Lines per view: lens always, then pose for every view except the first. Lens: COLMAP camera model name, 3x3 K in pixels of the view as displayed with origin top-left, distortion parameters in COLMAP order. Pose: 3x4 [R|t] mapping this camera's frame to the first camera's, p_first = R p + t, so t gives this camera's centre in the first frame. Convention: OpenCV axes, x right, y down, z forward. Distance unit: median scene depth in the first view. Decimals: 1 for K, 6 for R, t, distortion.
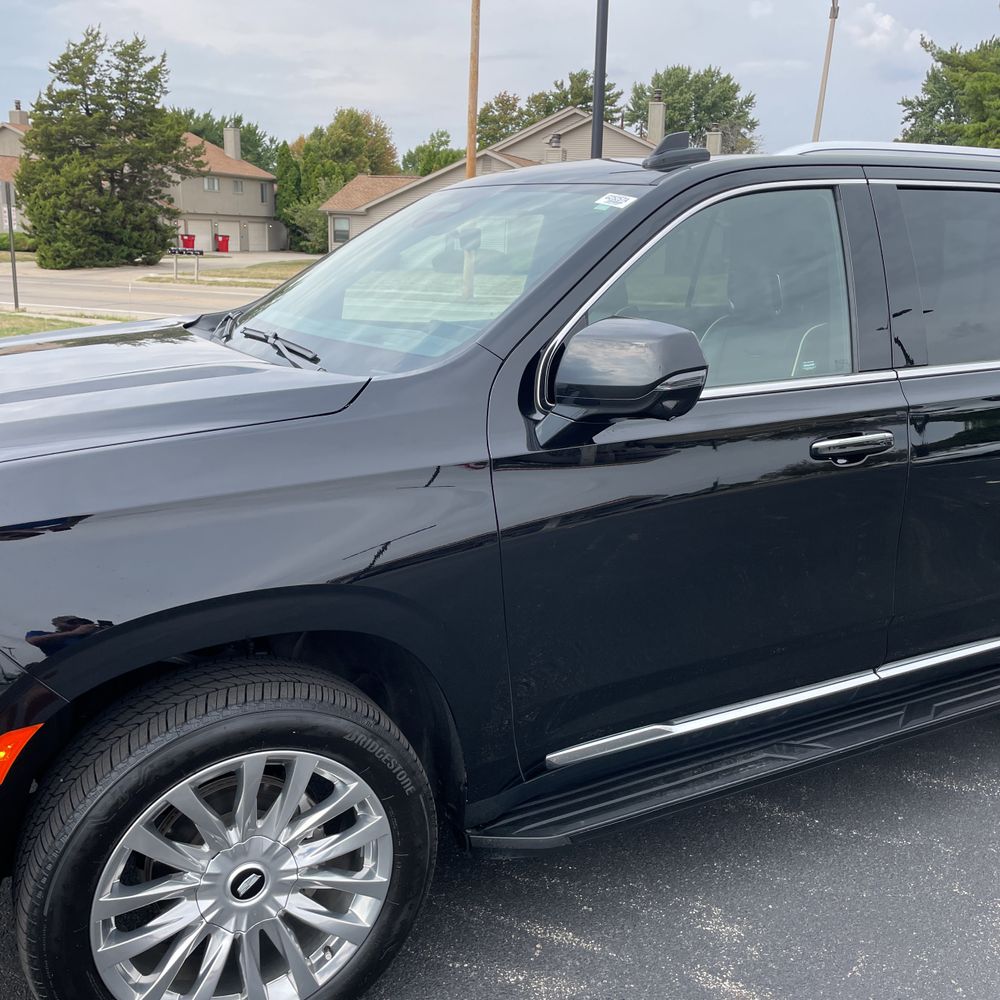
lens RADIAL K [[1016.1, 0, 499.6], [0, 1016.1, 500.5], [0, 0, 1]] dist [0.027301, 0.000000]
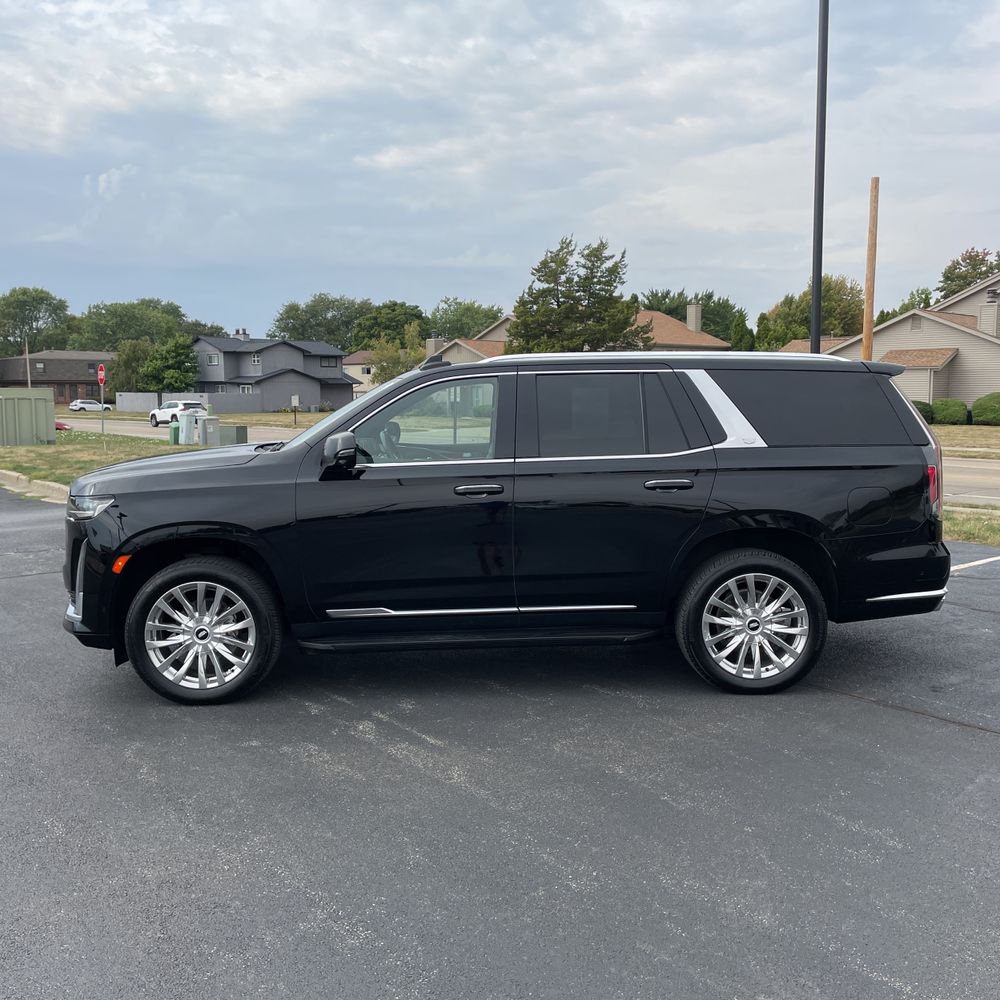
lens RADIAL K [[1016.1, 0, 505.6], [0, 1016.1, 498.1], [0, 0, 1]] dist [0.027301, 0.000000]
pose [[0.896893, 0.014705, -0.442002, 1.467372], [-0.083398, 0.987139, -0.136386, 0.275705], [0.434312, 0.159185, 0.886585, -0.986430]]
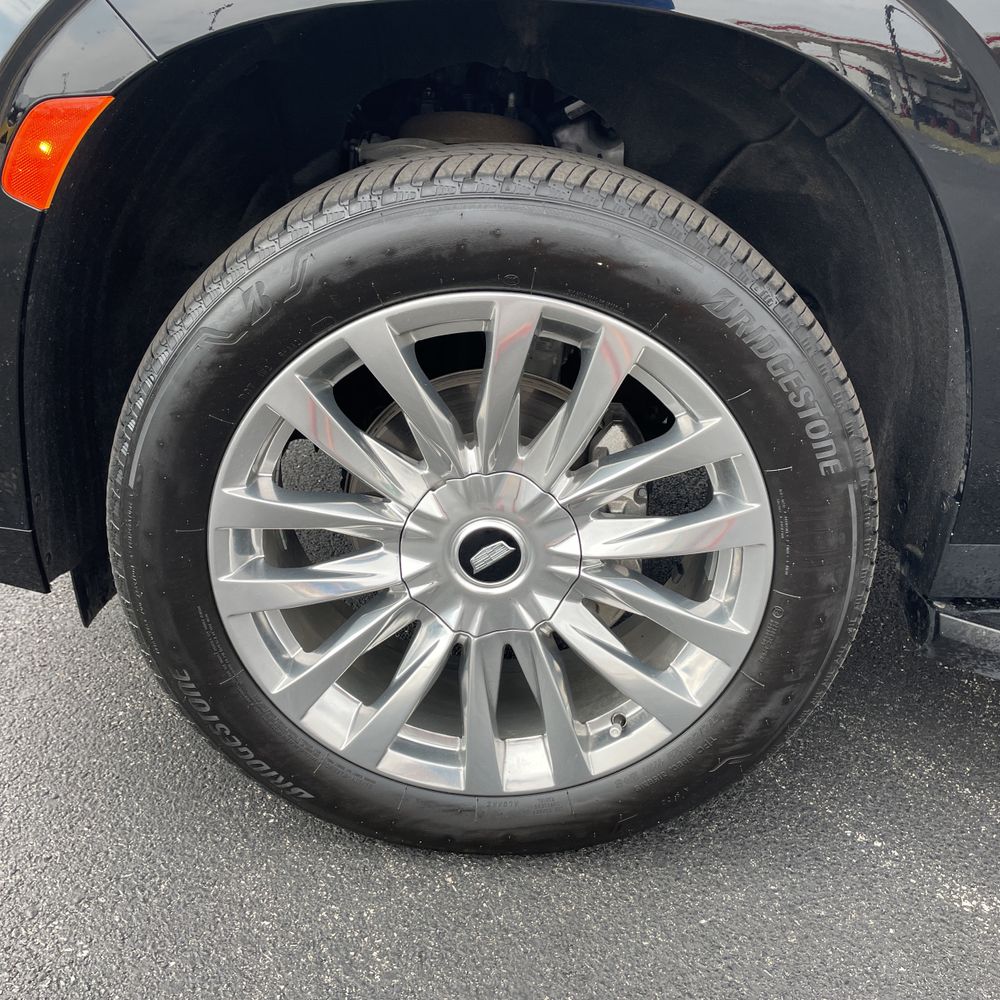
lens RADIAL K [[1016.1, 0, 476.3], [0, 1016.1, 472.1], [0, 0, 1]] dist [0.027301, 0.000000]
pose [[0.864583, 0.212718, -0.455243, -0.012102], [-0.146810, 0.973380, 0.176007, 0.204205], [0.480565, -0.085339, 0.872797, 0.452731]]
